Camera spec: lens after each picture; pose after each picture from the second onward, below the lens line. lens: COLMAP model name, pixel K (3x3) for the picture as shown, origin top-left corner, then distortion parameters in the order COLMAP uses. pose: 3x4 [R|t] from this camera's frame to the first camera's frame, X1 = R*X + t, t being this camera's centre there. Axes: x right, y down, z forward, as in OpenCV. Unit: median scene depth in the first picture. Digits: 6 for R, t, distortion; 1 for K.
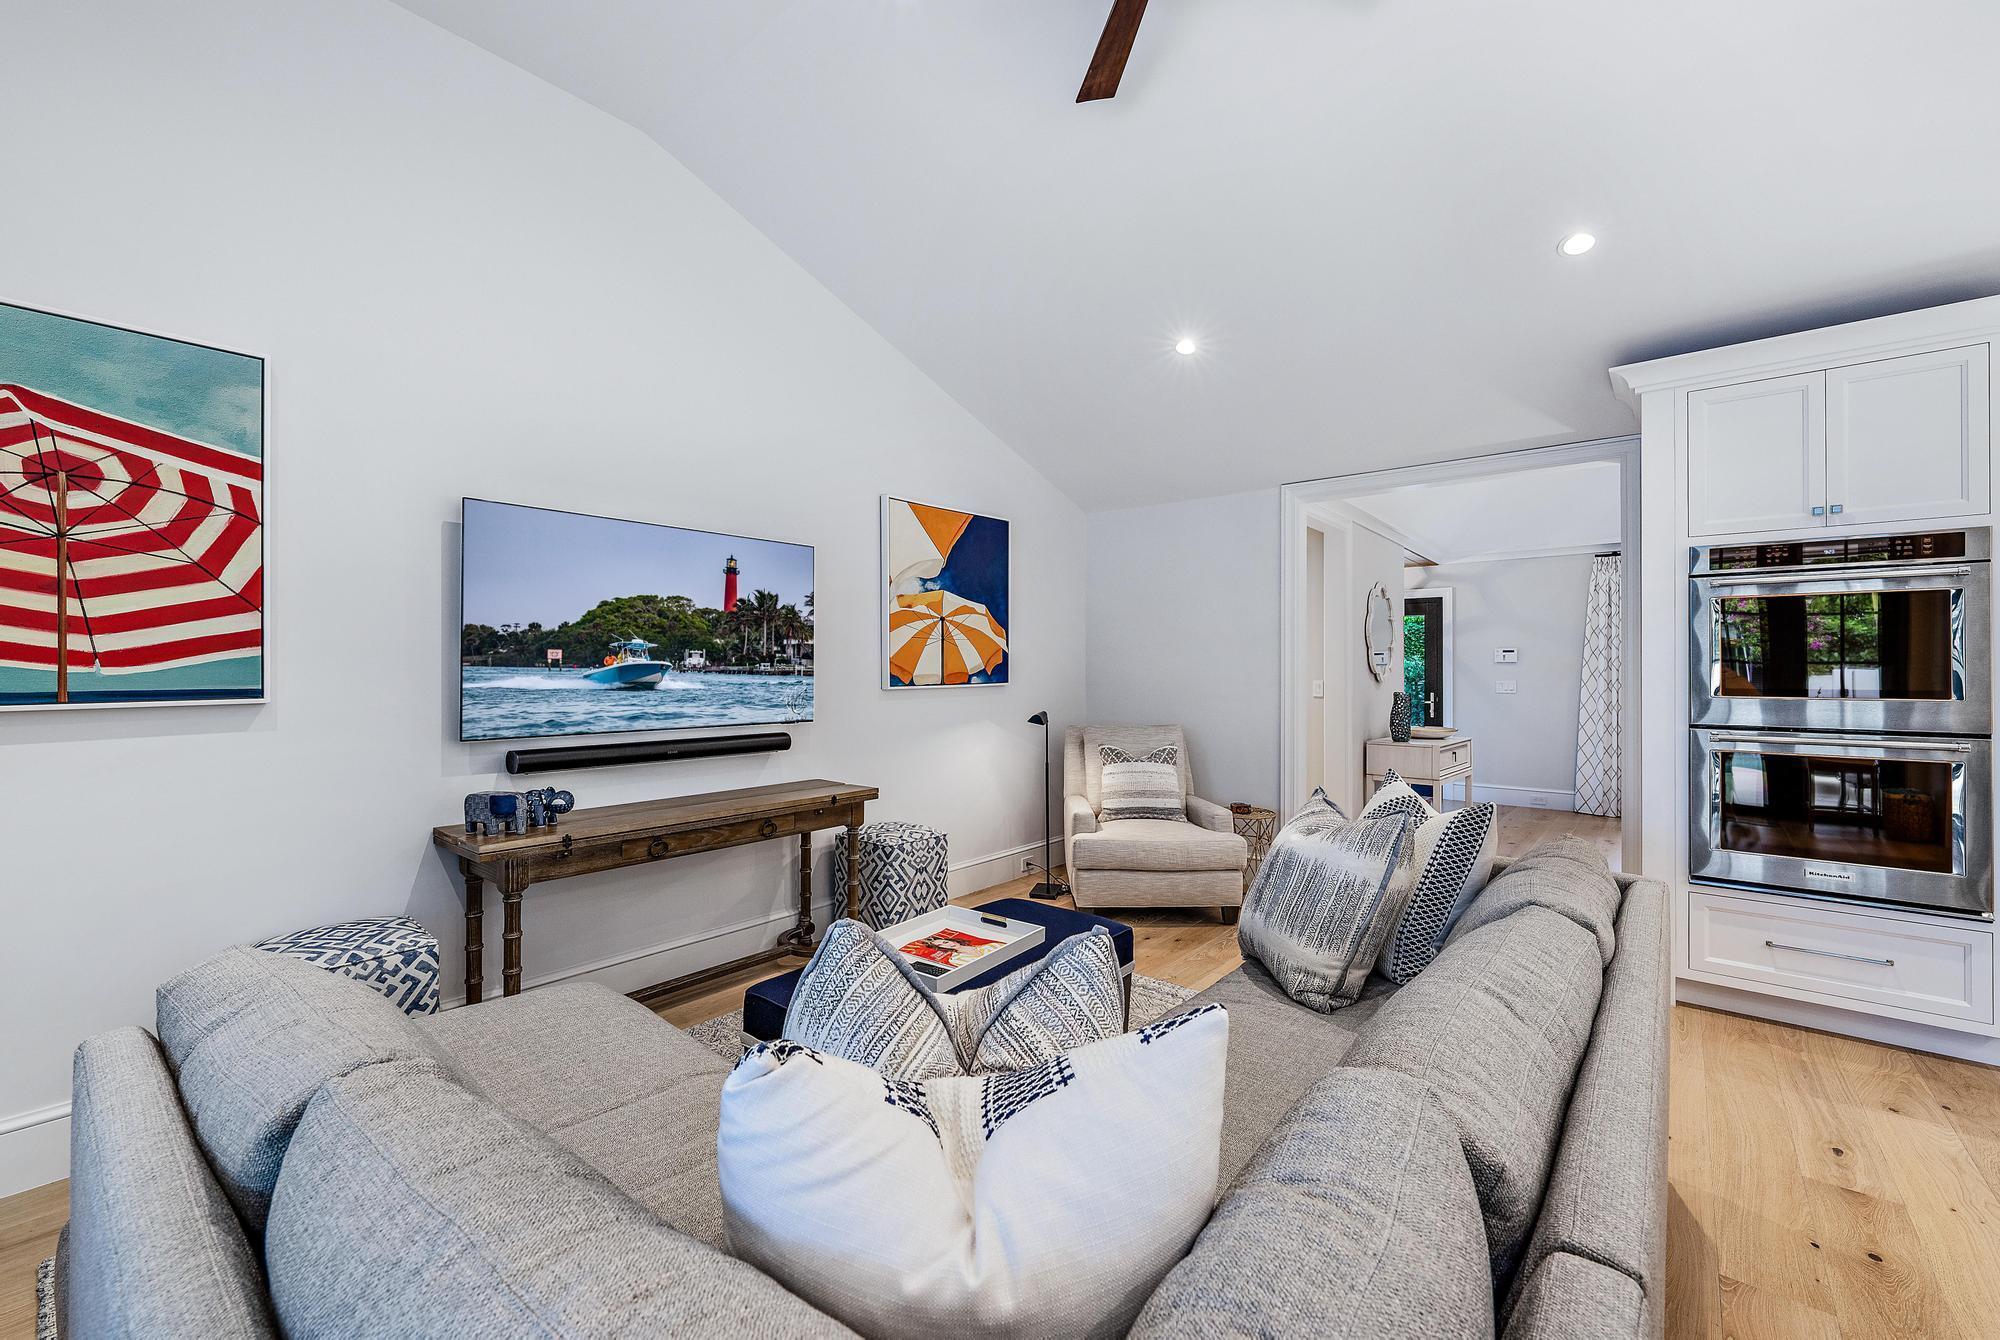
lens RADIAL K [[805.8, 0, 998.9], [0, 805.8, 665.3], [0, 0, 1]] dist [-0.001819, -0.000254]
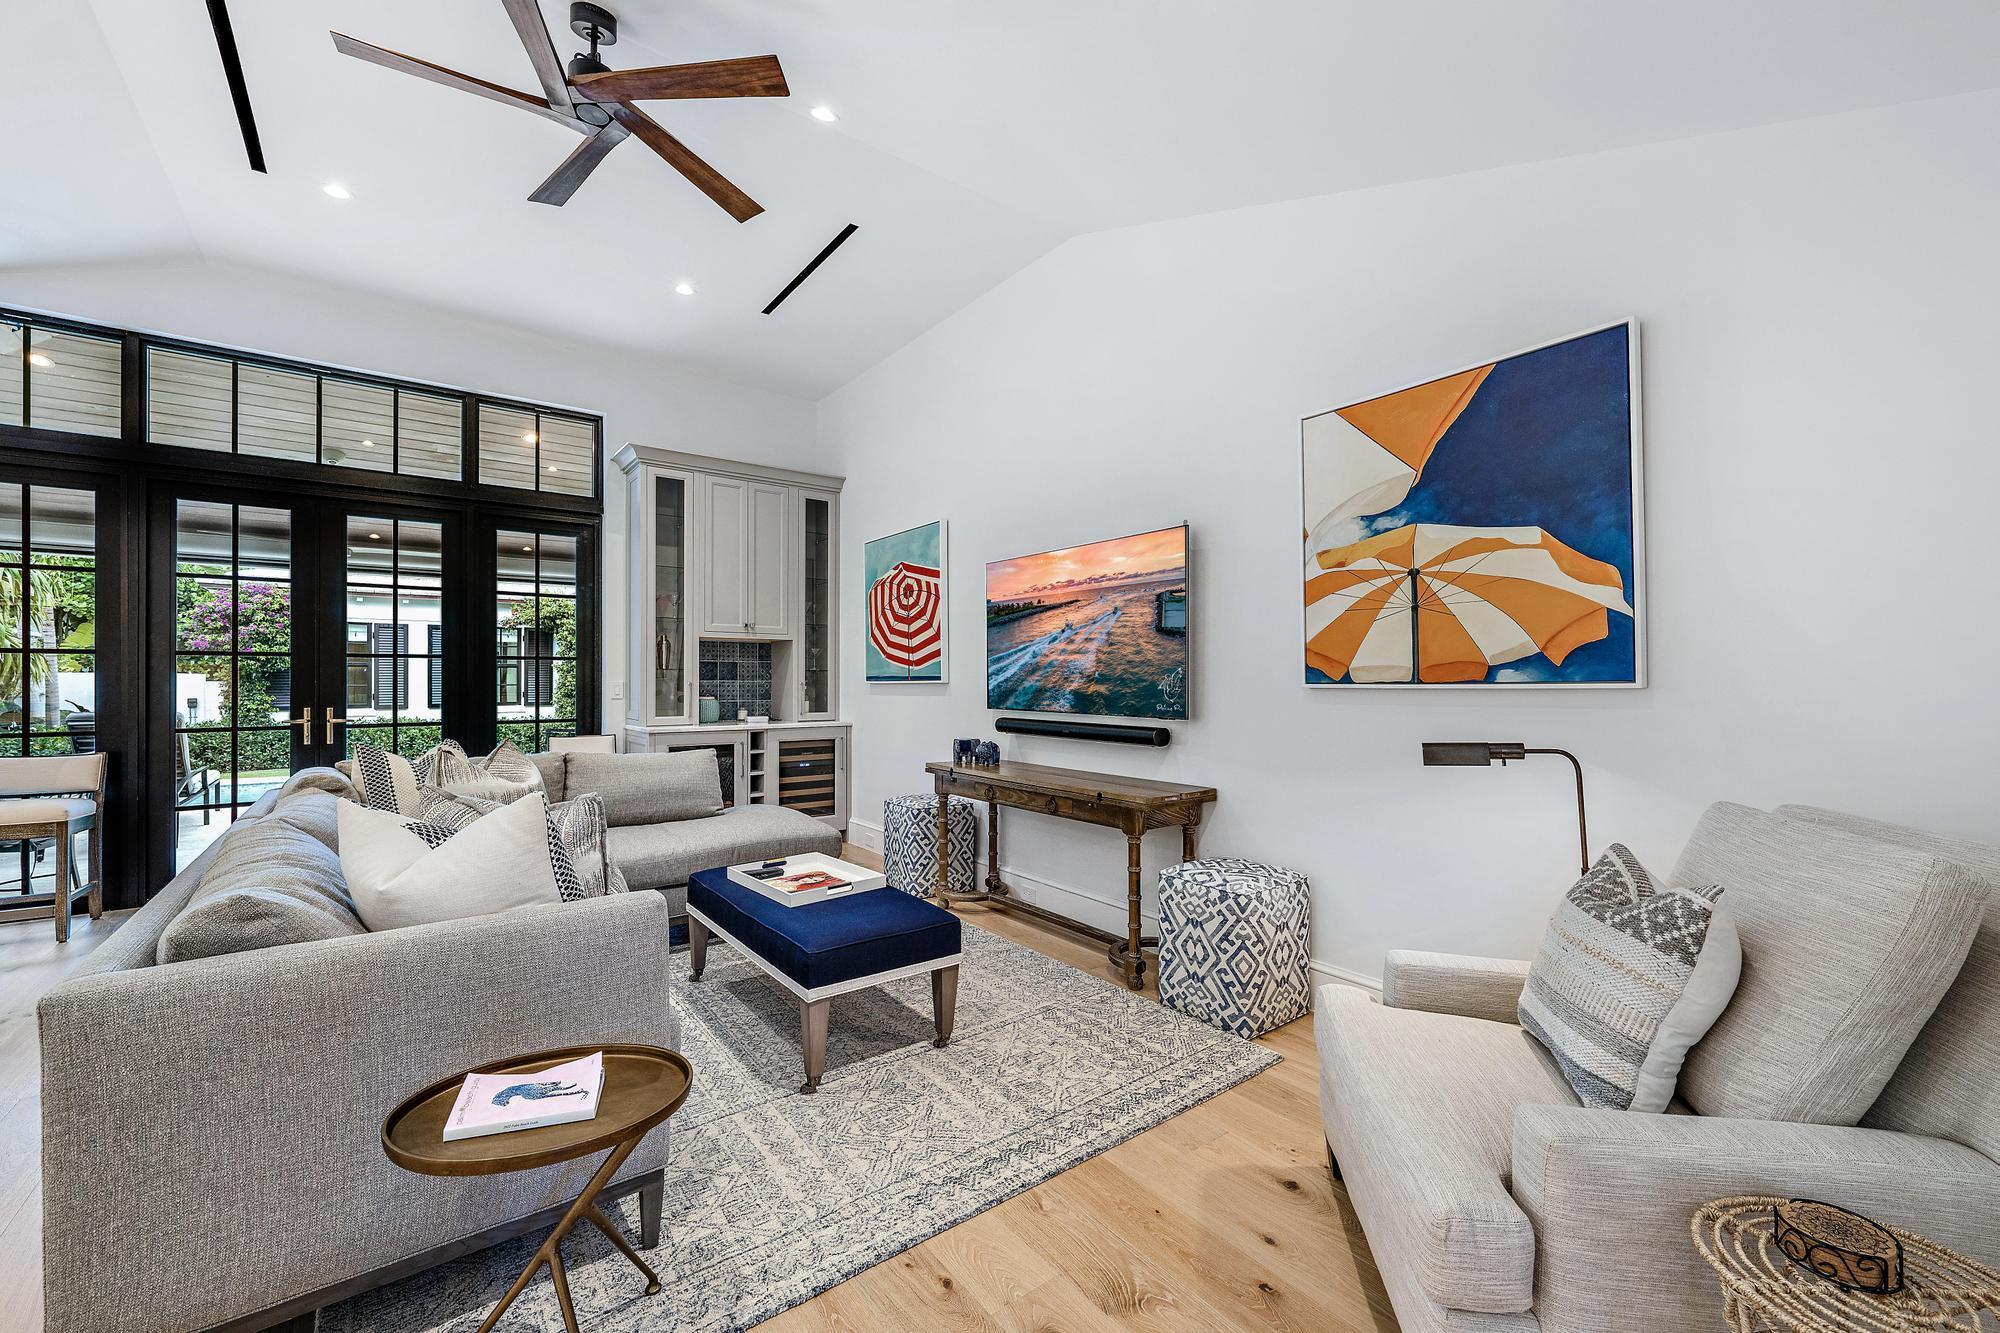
lens RADIAL K [[805.8, 0, 996.3], [0, 805.8, 668.7], [0, 0, 1]] dist [-0.001819, -0.000254]
pose [[-0.222970, -0.007842, -0.974794, 0.608456], [0.009219, 0.999906, -0.010153, 0.017633], [0.974782, -0.011250, -0.222877, 0.873529]]
